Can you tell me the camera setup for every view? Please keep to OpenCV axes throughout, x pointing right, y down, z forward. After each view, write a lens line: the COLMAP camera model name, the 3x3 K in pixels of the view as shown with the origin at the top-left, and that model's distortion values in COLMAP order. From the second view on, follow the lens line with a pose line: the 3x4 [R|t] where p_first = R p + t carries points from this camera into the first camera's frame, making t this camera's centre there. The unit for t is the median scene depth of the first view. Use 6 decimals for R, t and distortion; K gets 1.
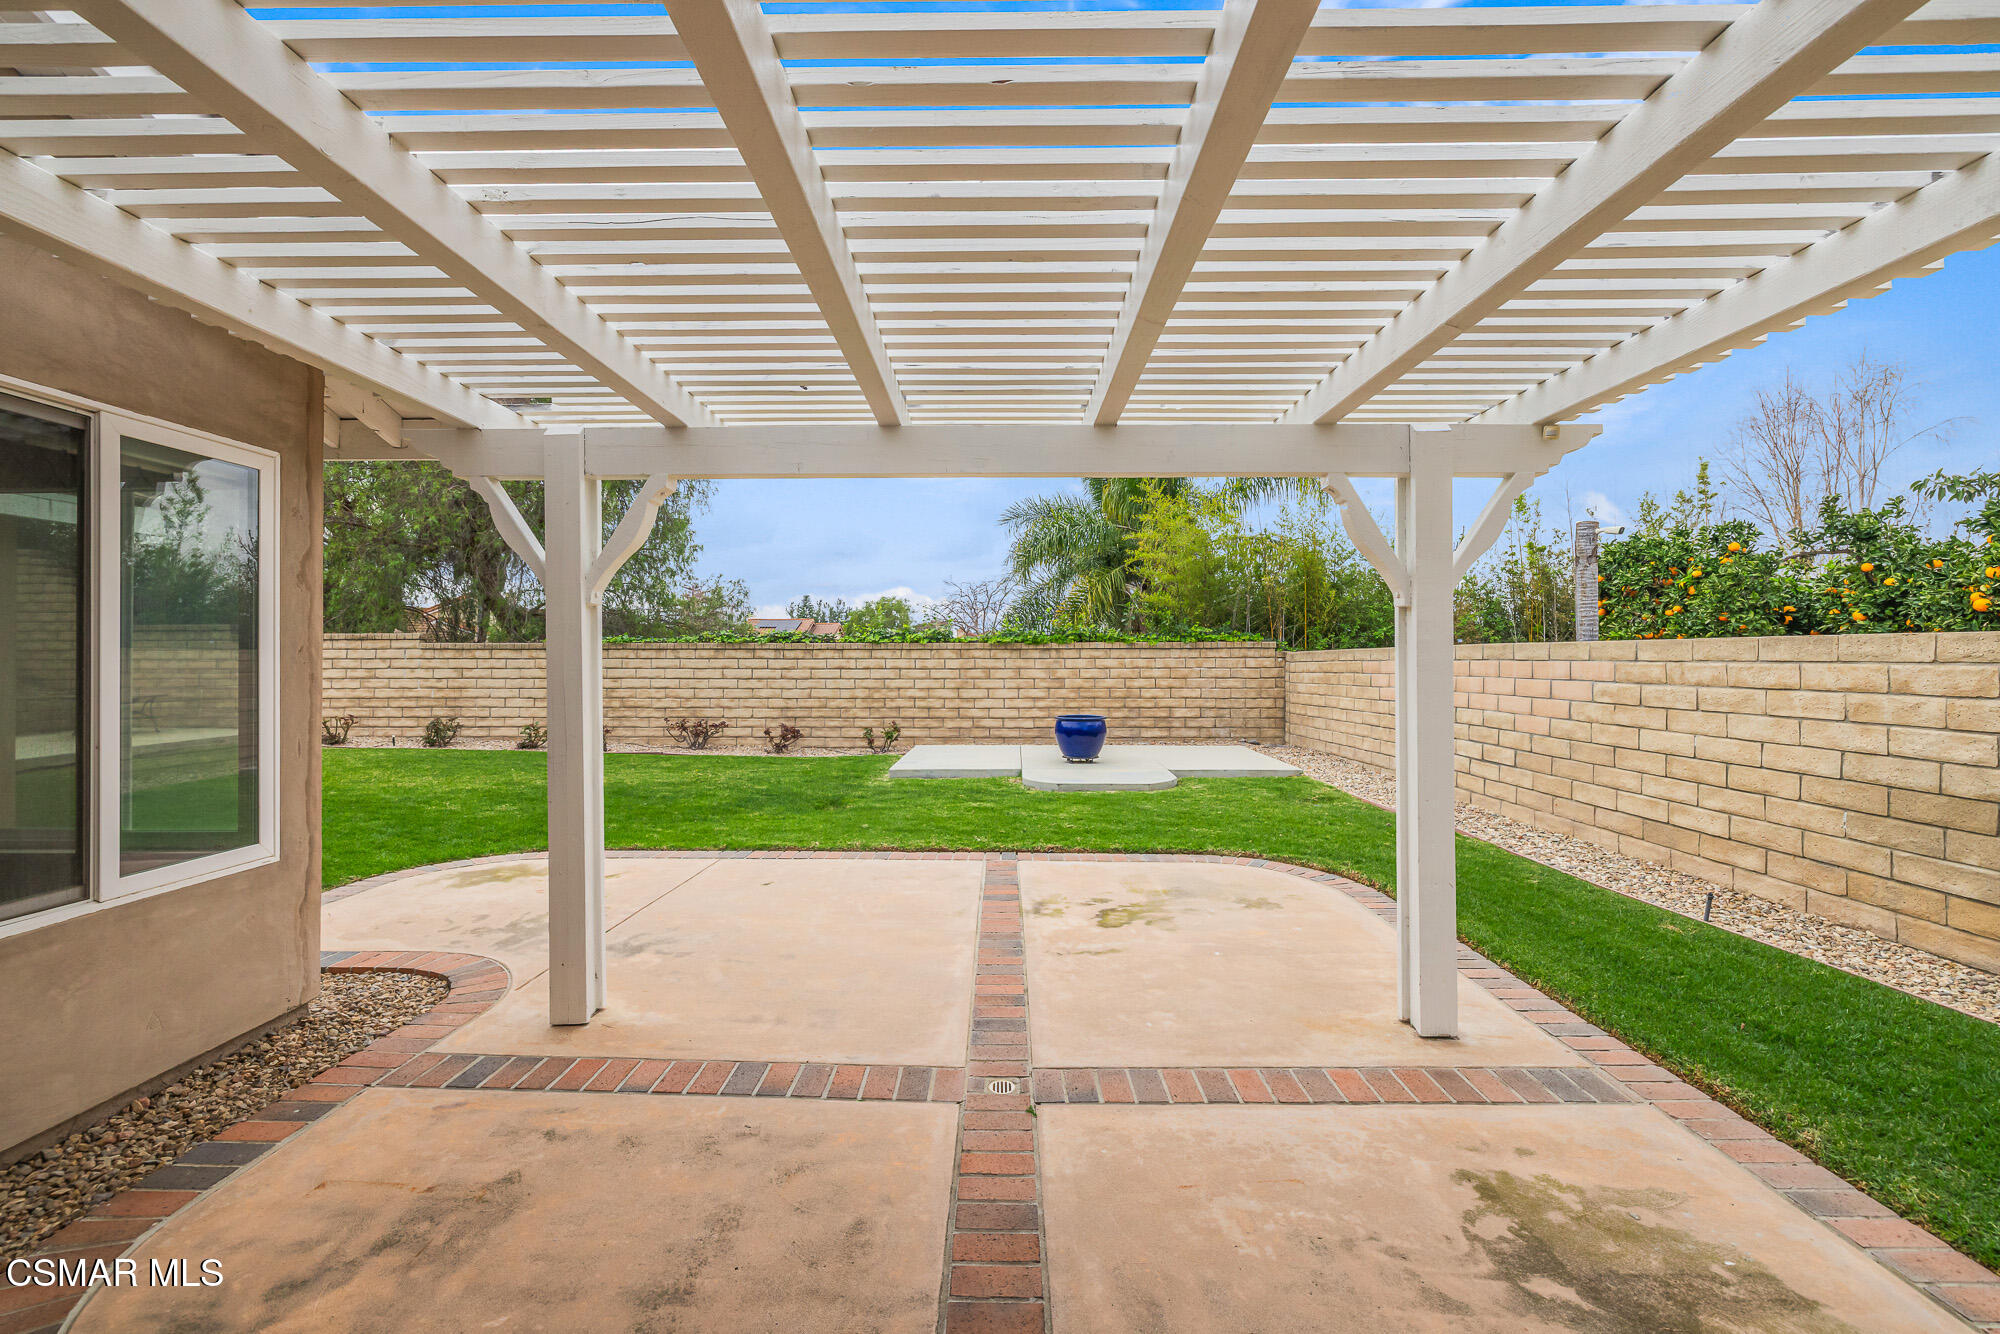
lens RADIAL K [[839.3, 0, 993.8], [0, 839.3, 660.2], [0, 0, 1]] dist [0.001589, -0.000180]
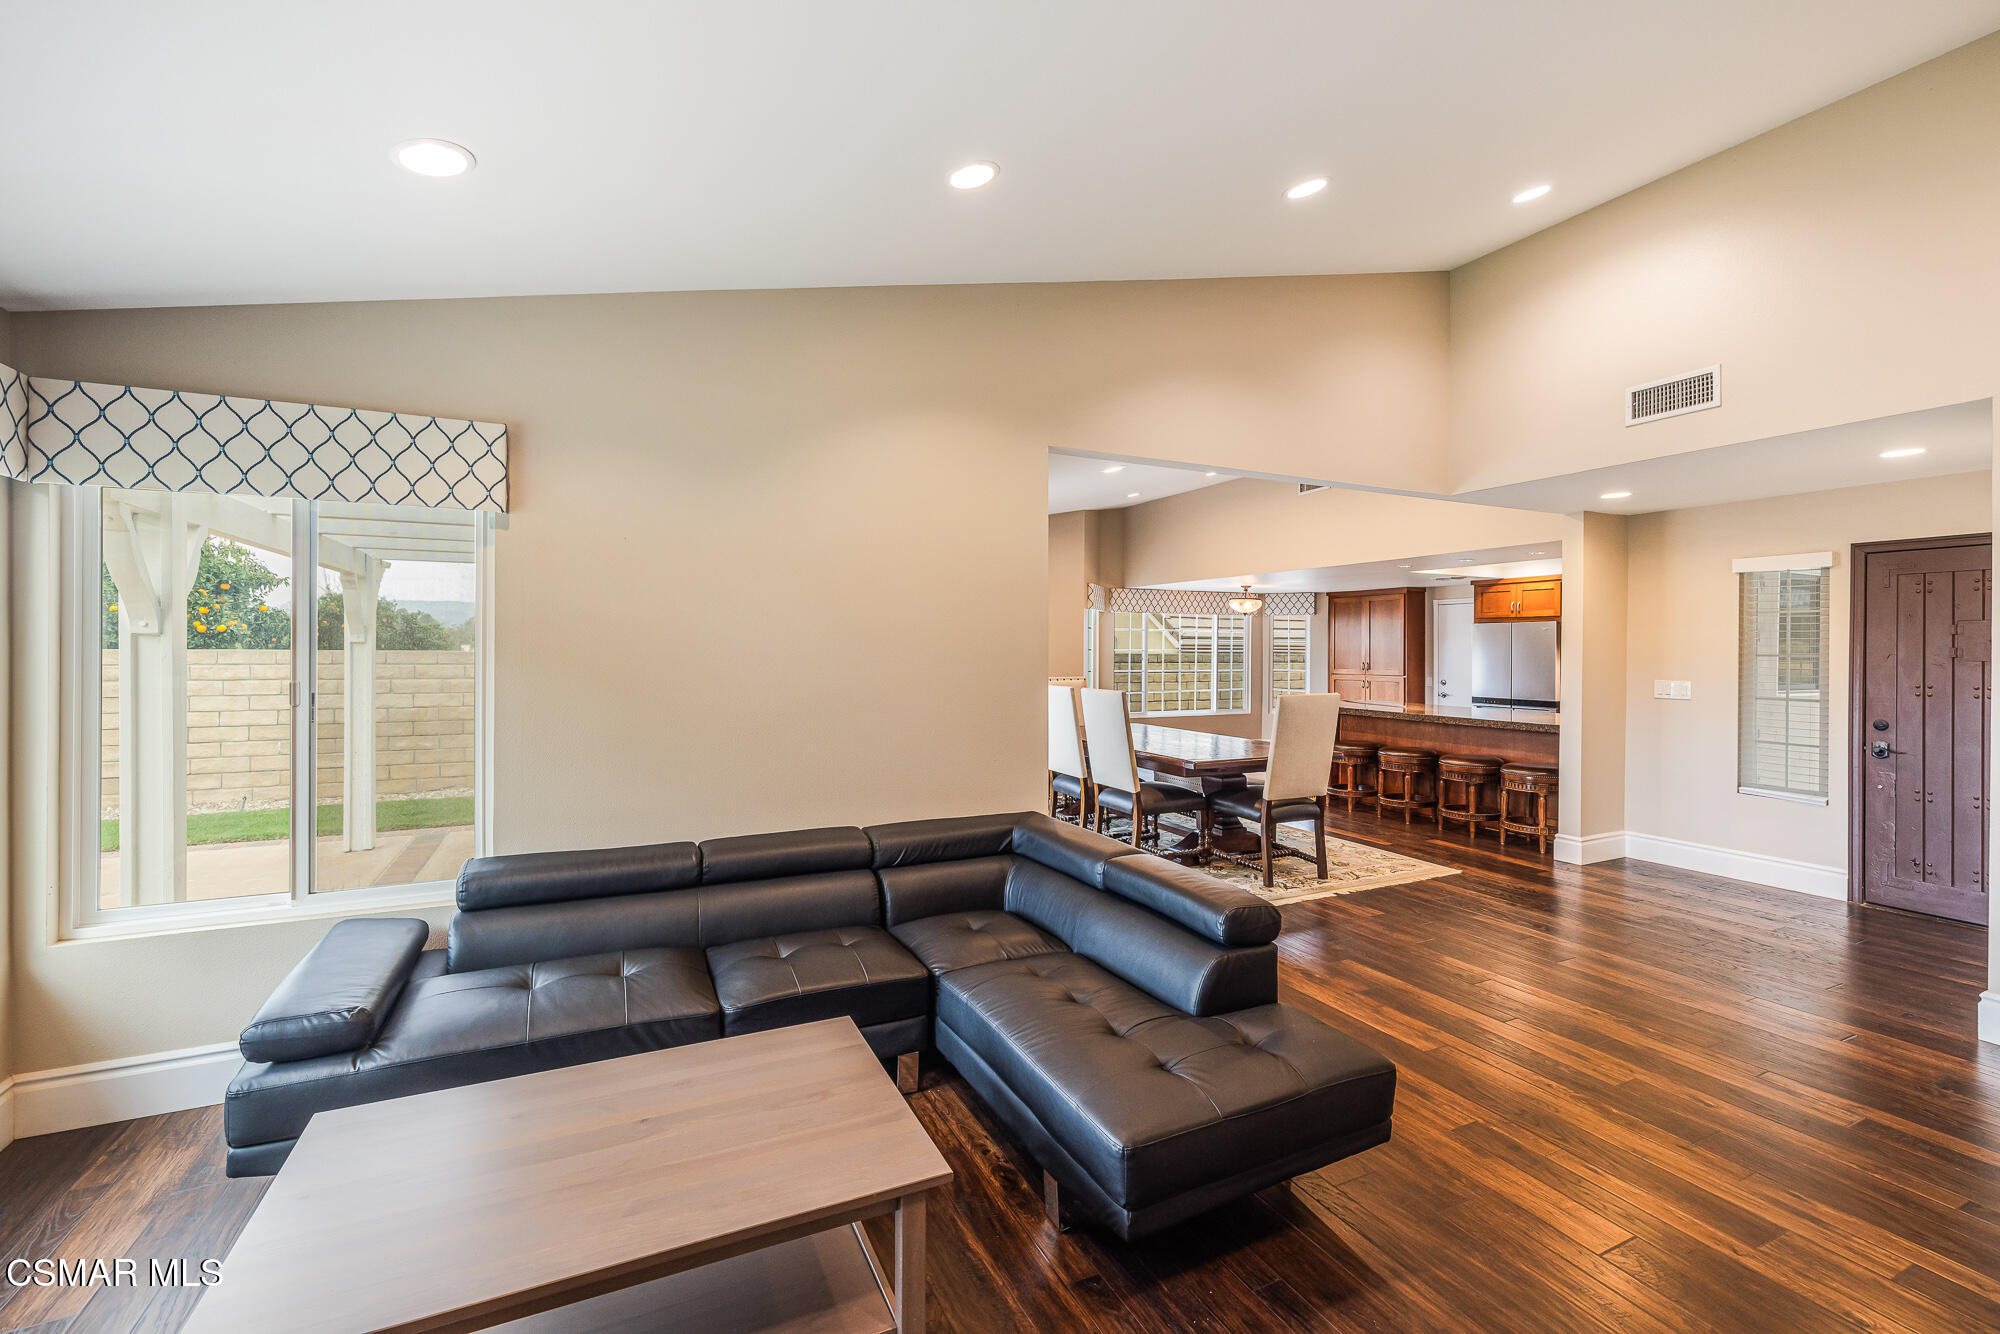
lens RADIAL K [[839.3, 0, 989.4], [0, 839.3, 650.4], [0, 0, 1]] dist [0.001589, -0.000180]
pose [[-0.424340, -0.001842, 0.905501, -0.522735], [-0.004340, 0.999991, 0.000000, -0.010544], [-0.905492, -0.003930, -0.424344, 0.151834]]
